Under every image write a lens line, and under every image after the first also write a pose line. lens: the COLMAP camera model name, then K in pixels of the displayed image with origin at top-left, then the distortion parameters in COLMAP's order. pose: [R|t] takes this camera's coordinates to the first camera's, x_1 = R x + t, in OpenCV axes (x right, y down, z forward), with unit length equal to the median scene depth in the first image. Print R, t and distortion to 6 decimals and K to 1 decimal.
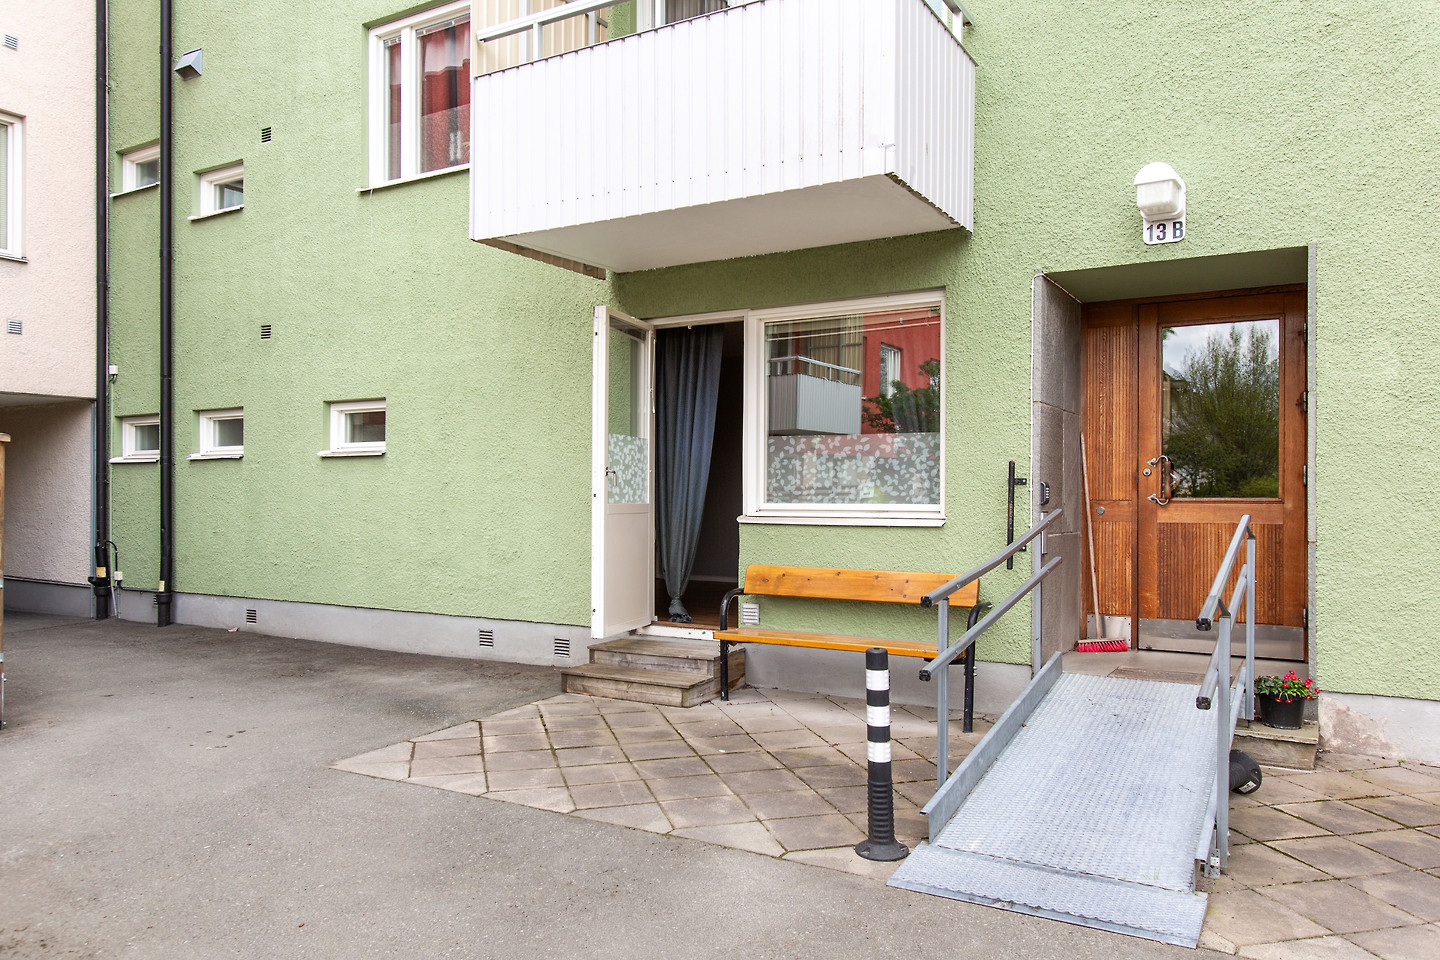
lens RADIAL K [[1012.2, 0, 718.4], [0, 1012.2, 490.9], [0, 0, 1]] dist [-0.003962, 0.005382]
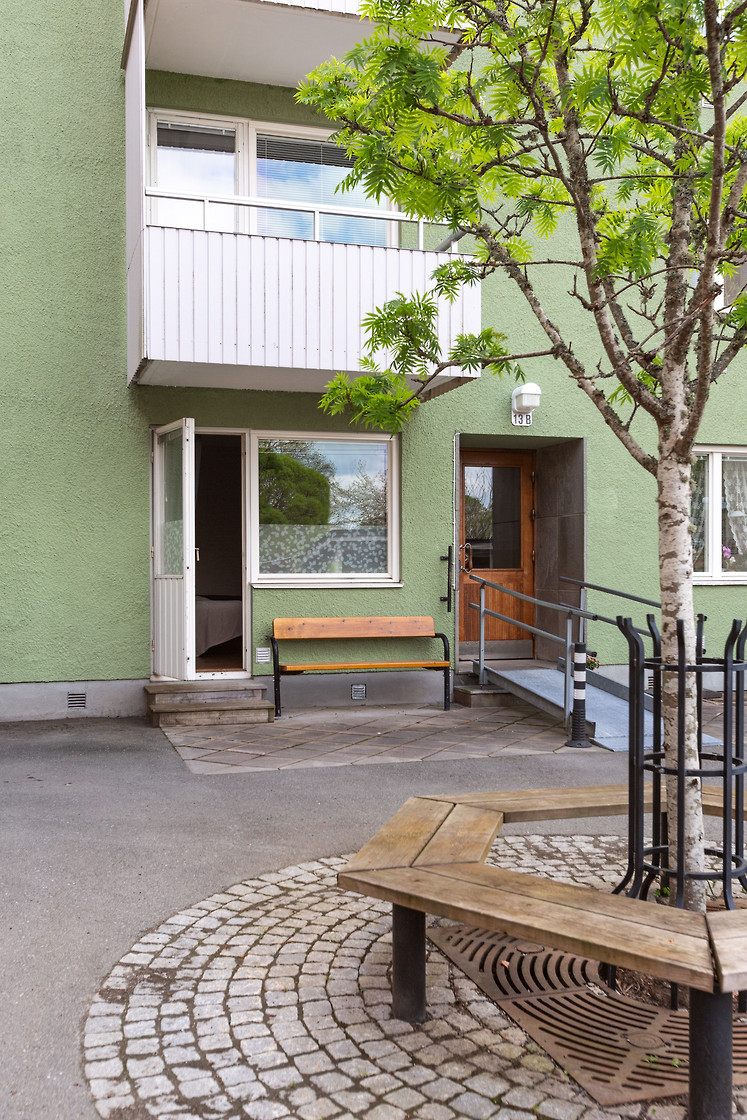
lens RADIAL K [[1055.6, 0, 335.0], [0, 1055.6, 585.1], [0, 0, 1]] dist [-0.001104, 0.000000]
pose [[0.690410, -0.012222, 0.723315, -0.953103], [0.003491, 0.999902, 0.013563, 0.009039], [-0.723410, -0.006840, 0.690385, -0.044713]]
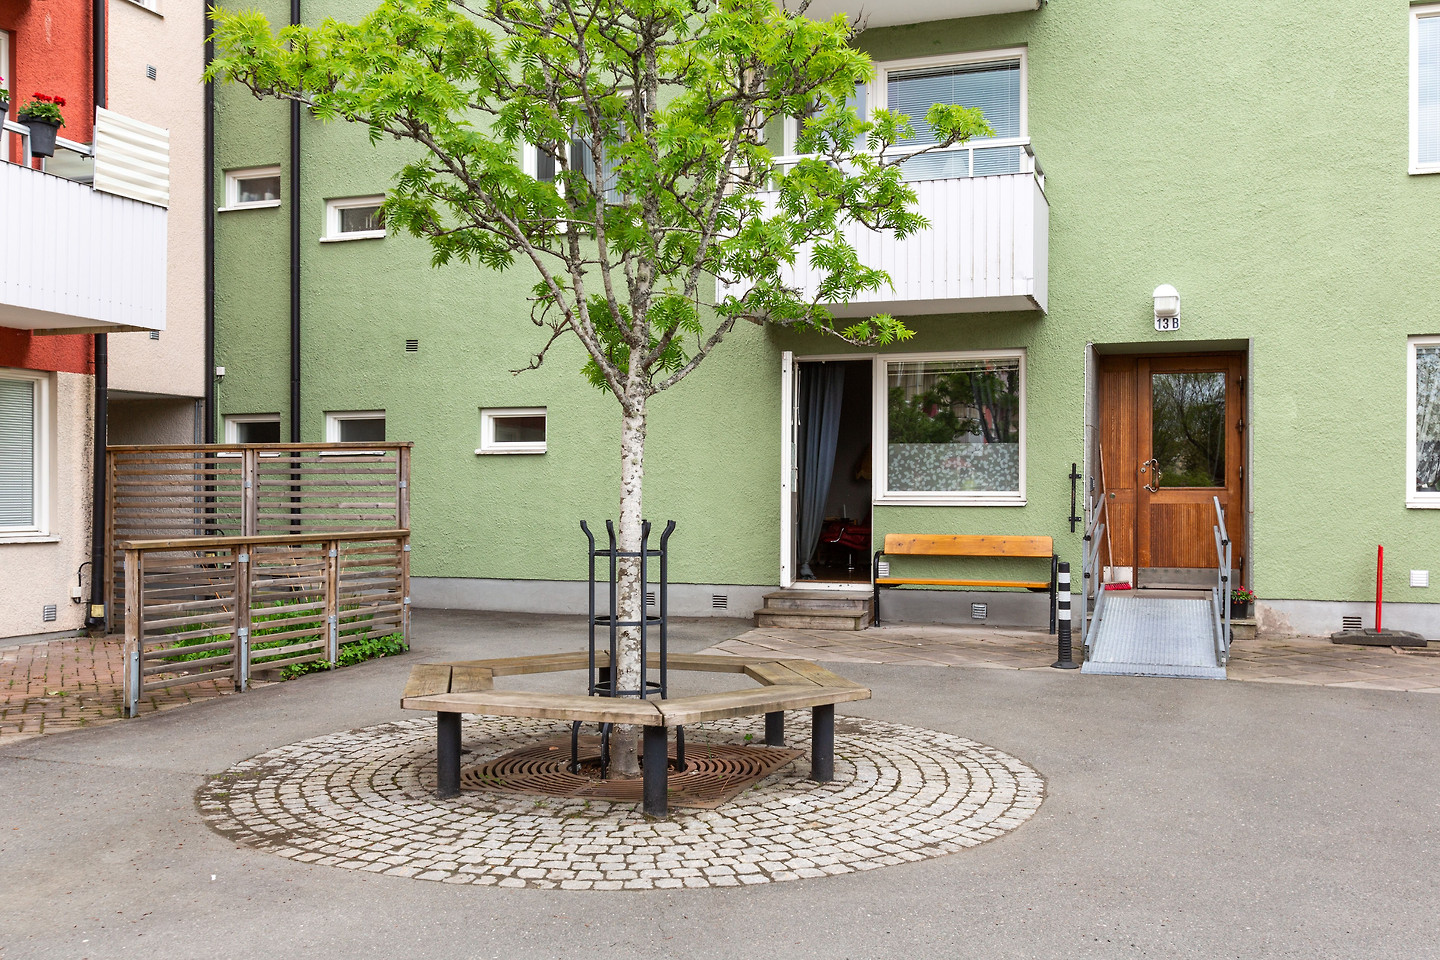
lens RADIAL K [[1308.8, 0, 722.2], [0, 1308.8, 486.6], [0, 0, 1]] dist [-0.005013, 0.000000]
pose [[0.980593, -0.000364, 0.196055, -0.564907], [0.000119, 0.999999, 0.001258, 0.003418], [-0.196055, -0.001210, 0.980592, -0.774956]]
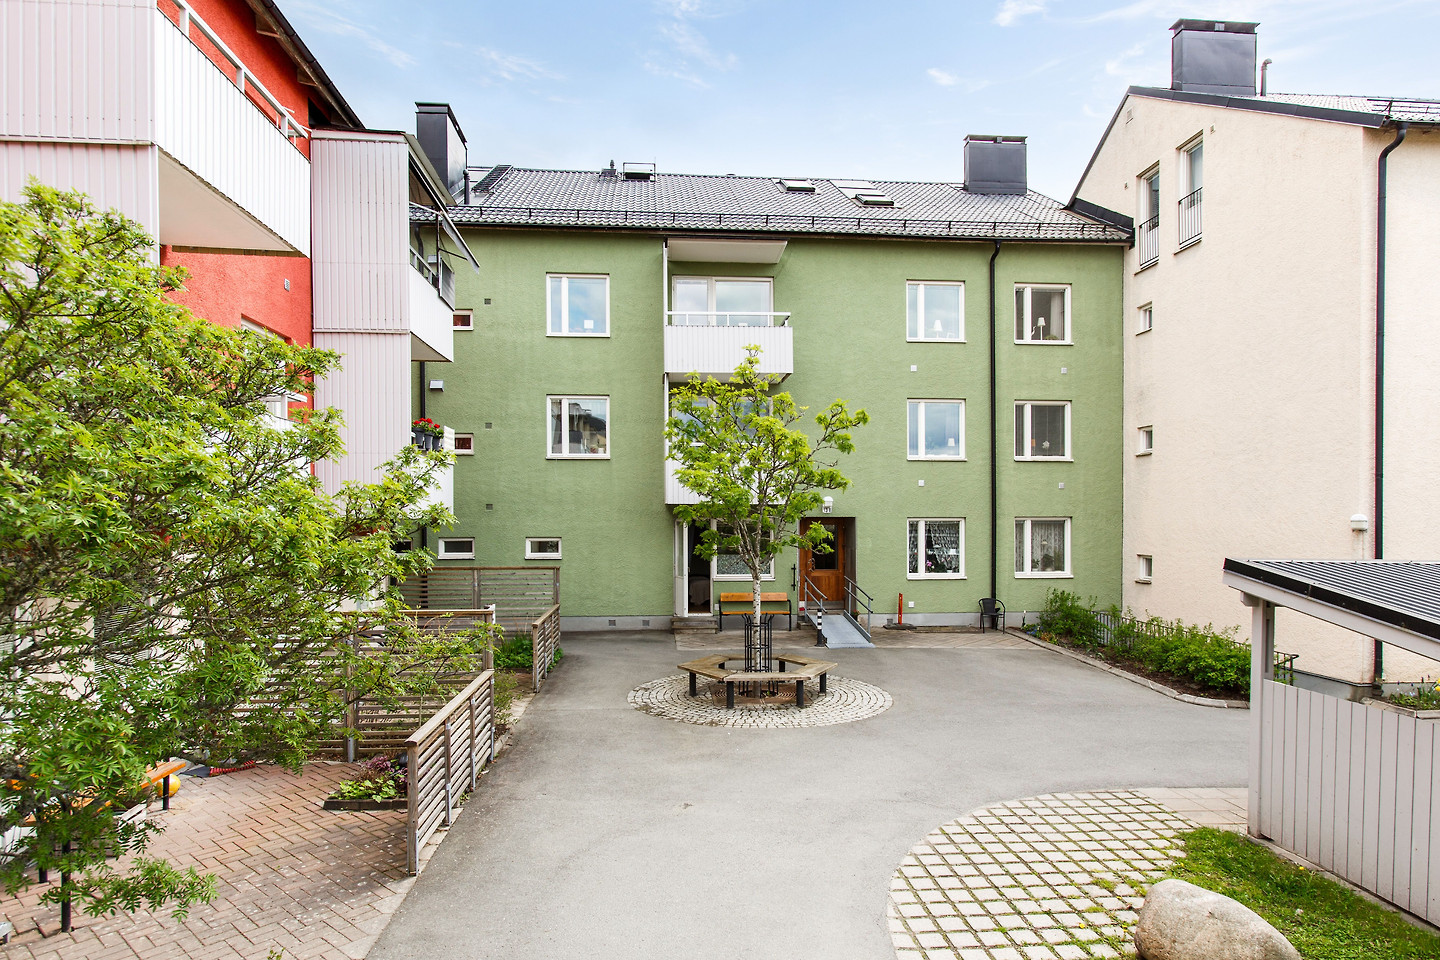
lens RADIAL K [[774.9, 0, 701.3], [0, 774.9, 524.3], [0, 0, 1]] dist [-0.017432, 0.001199]
pose [[0.827895, -0.005070, 0.560861, -1.537381], [0.002115, 0.999980, 0.005918, -0.180949], [-0.560879, -0.003713, 0.827889, -1.185271]]
